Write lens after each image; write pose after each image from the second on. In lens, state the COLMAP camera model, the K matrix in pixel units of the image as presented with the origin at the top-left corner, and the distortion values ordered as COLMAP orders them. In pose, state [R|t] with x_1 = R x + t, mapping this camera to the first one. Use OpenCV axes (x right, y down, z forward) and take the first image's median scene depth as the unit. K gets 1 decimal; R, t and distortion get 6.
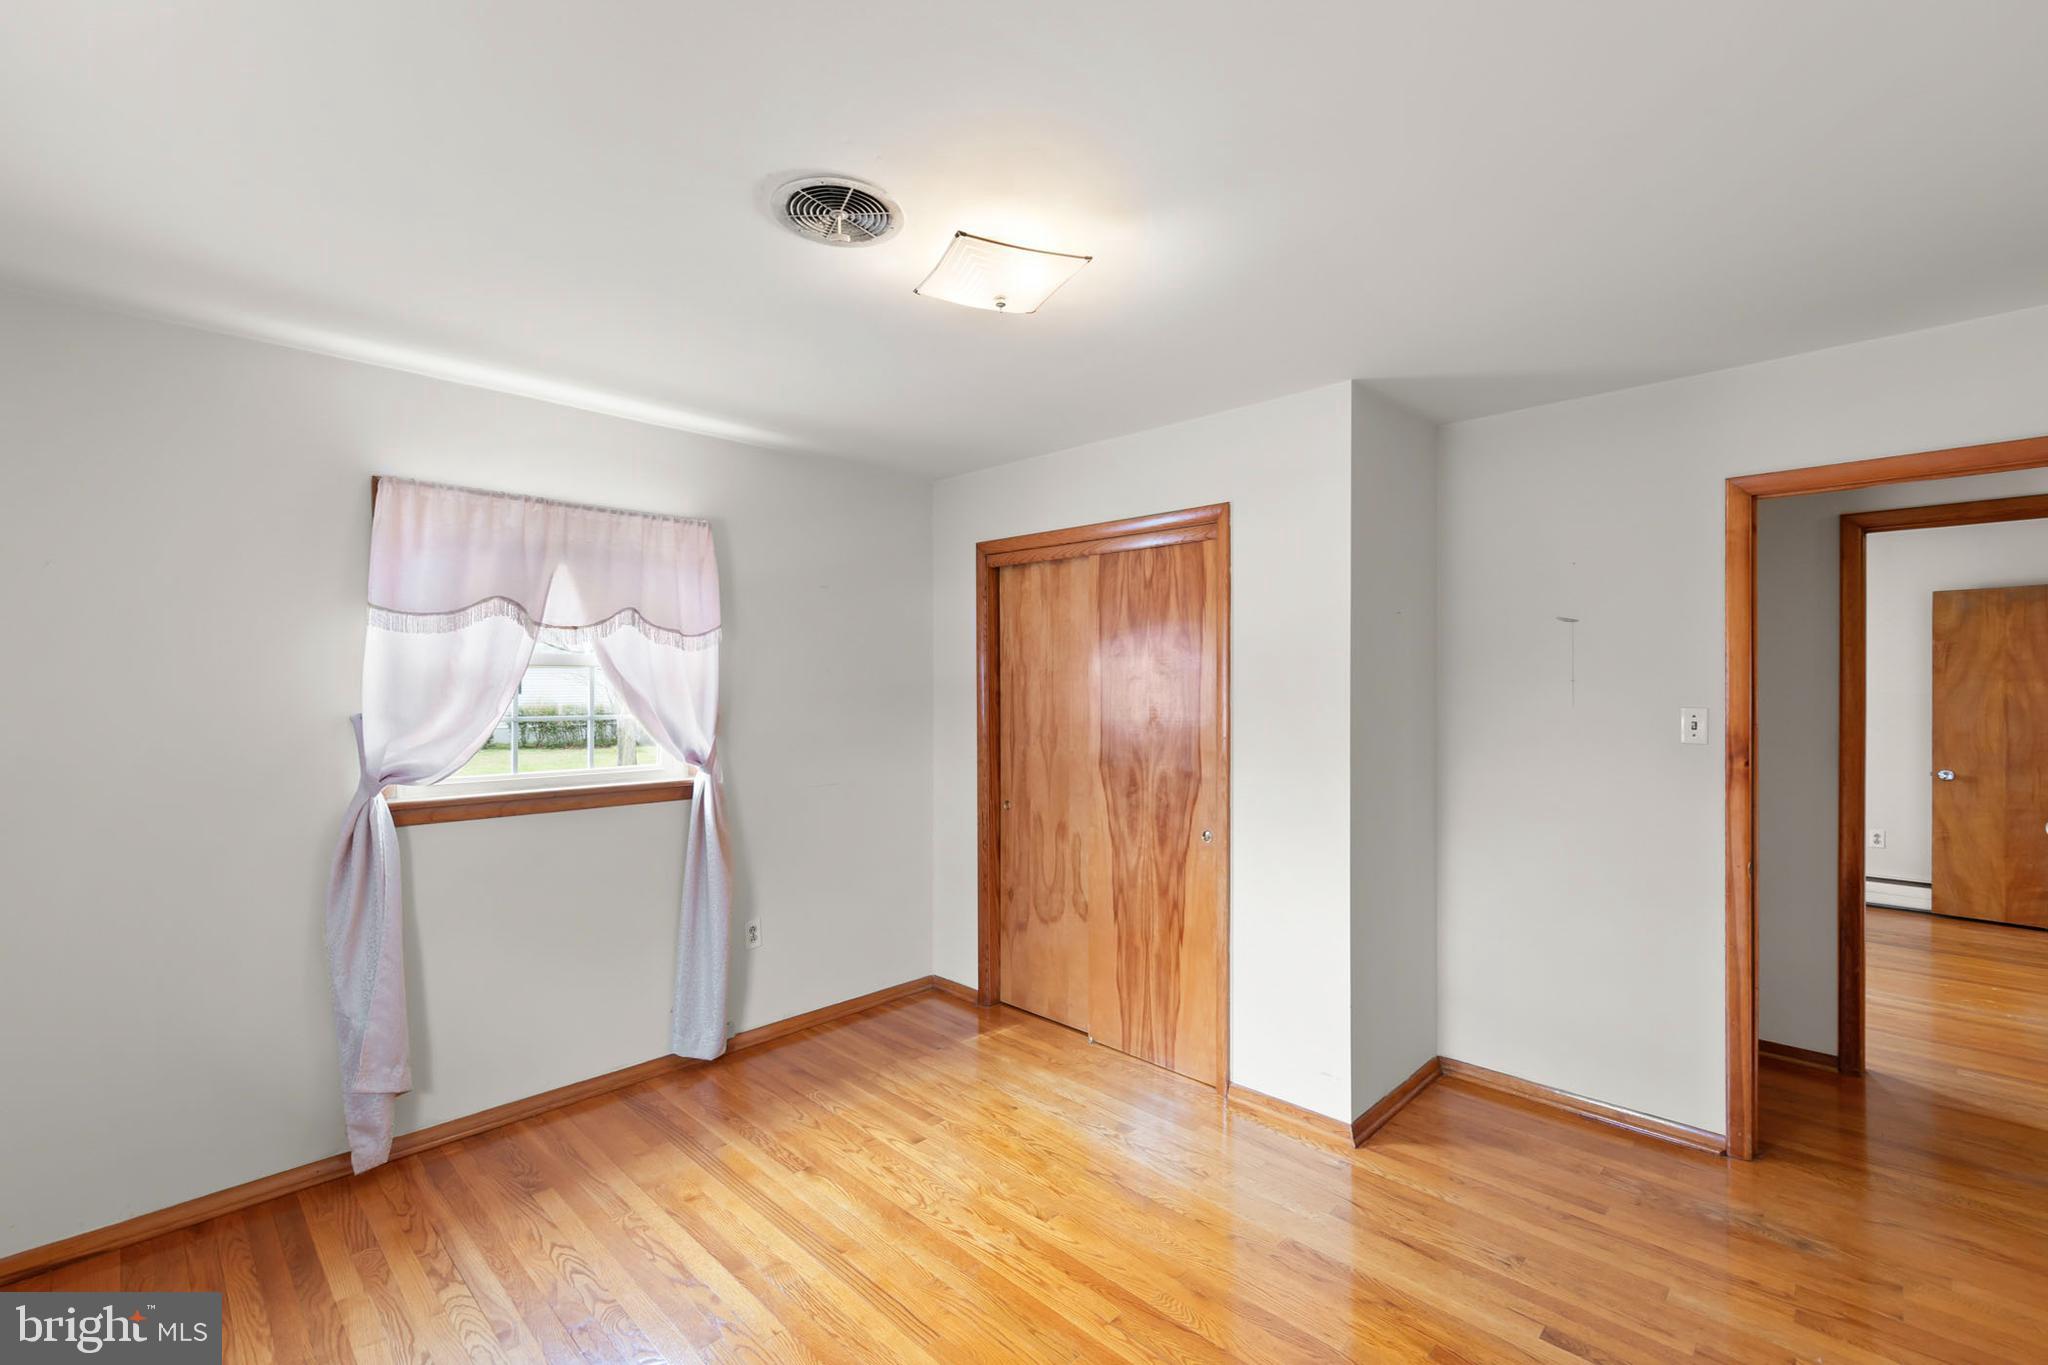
lens RADIAL K [[879.1, 0, 1030.3], [0, 879.1, 682.9], [0, 0, 1]] dist [0.004719, 0.000122]
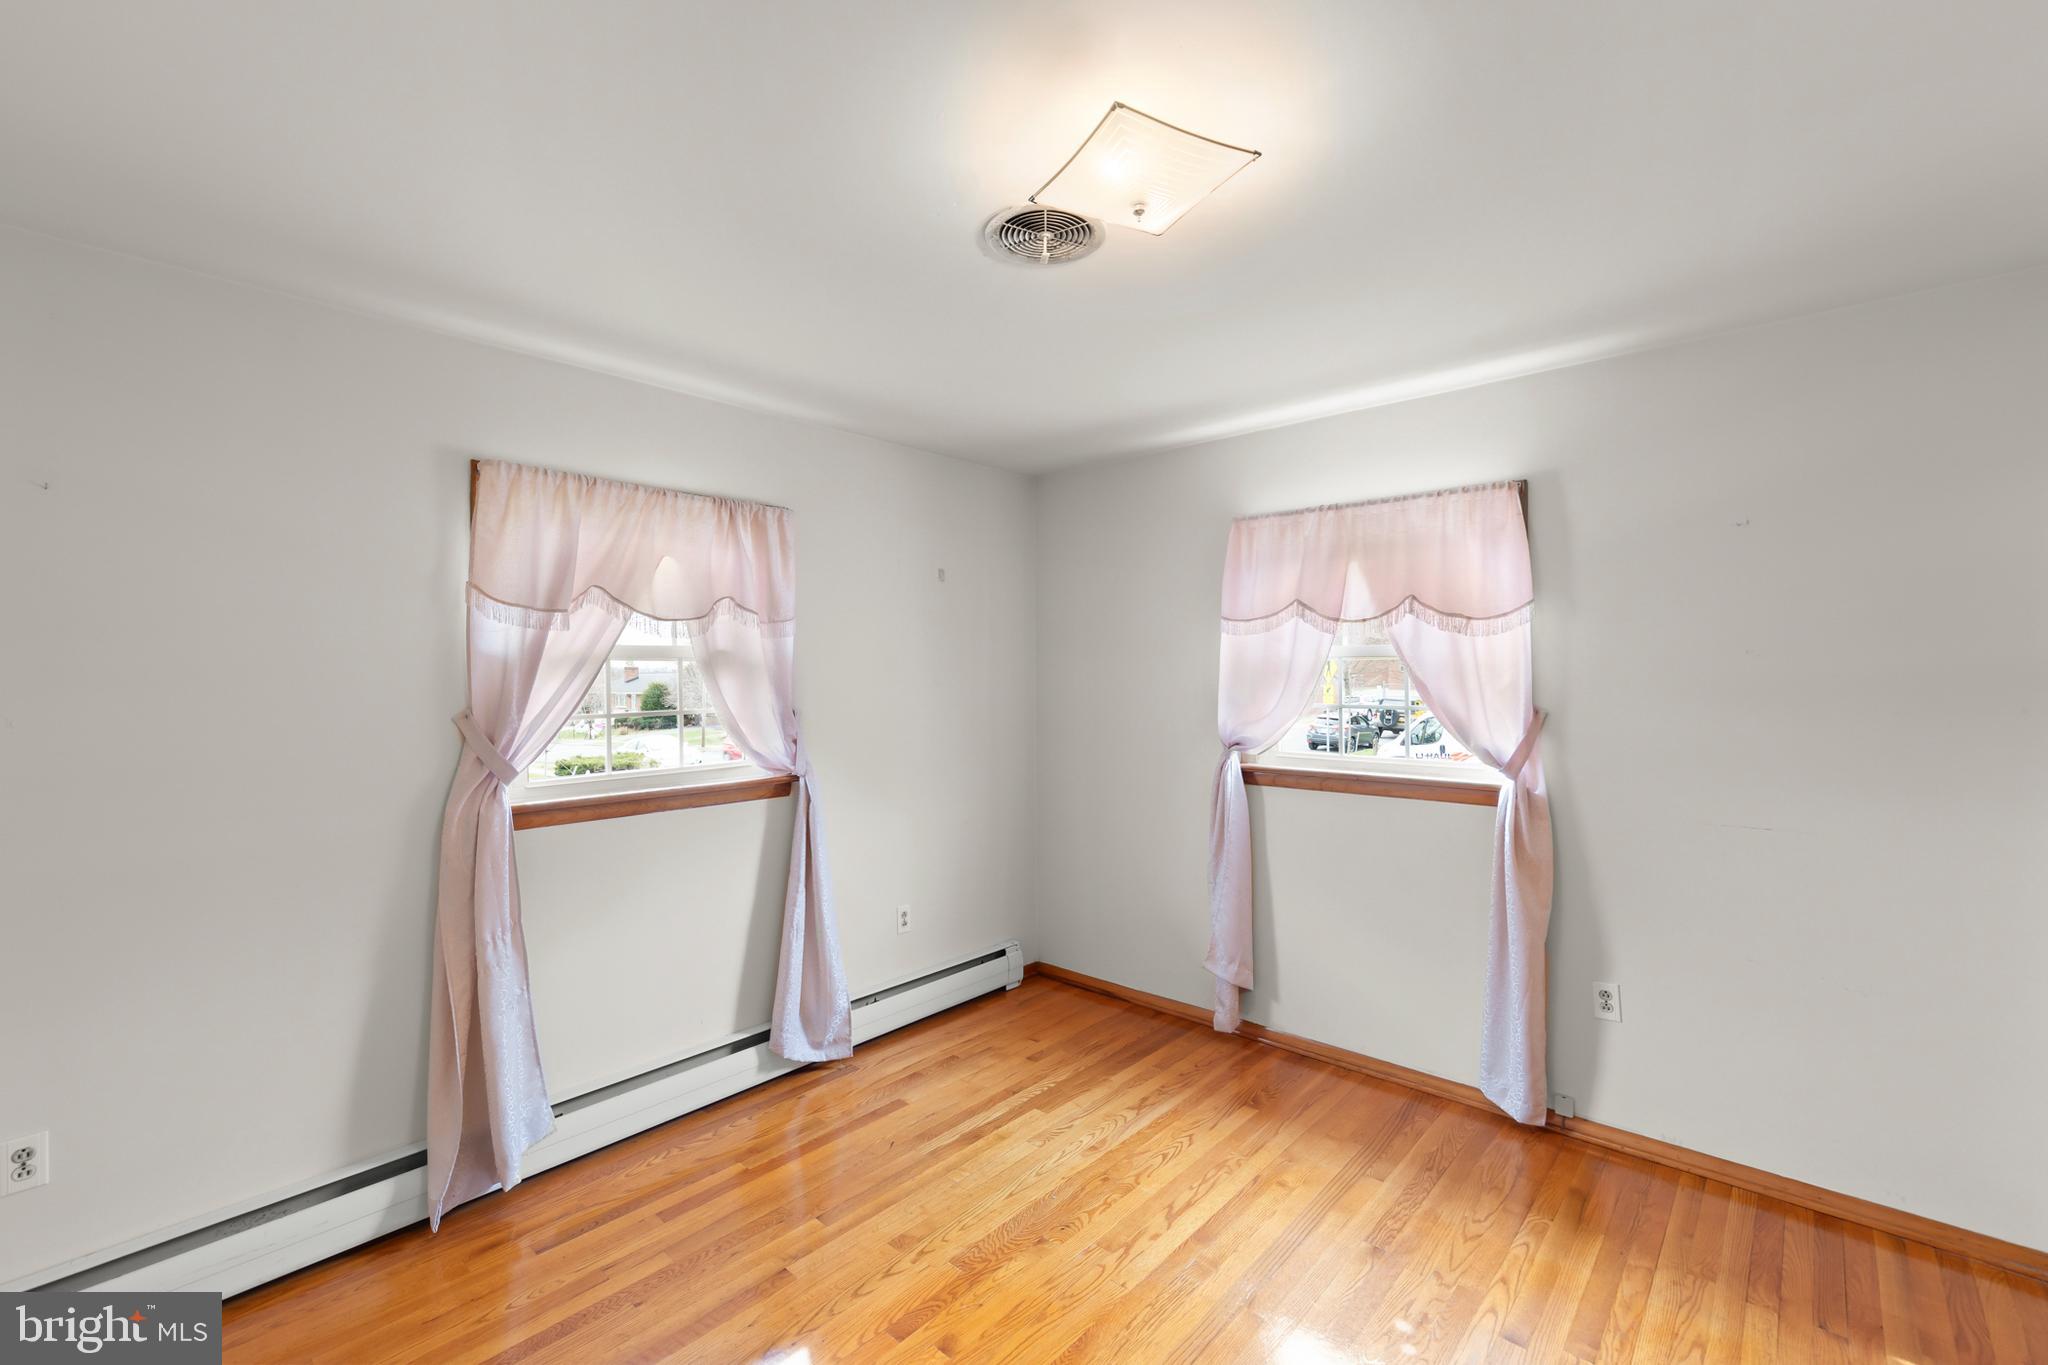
lens RADIAL K [[879.1, 0, 1028.7], [0, 879.1, 678.5], [0, 0, 1]] dist [0.004719, 0.000122]
pose [[0.034144, 0.003641, -0.999410, 0.523902], [0.009651, 0.999946, 0.003973, -0.002184], [0.999370, -0.009781, 0.034107, 0.580577]]
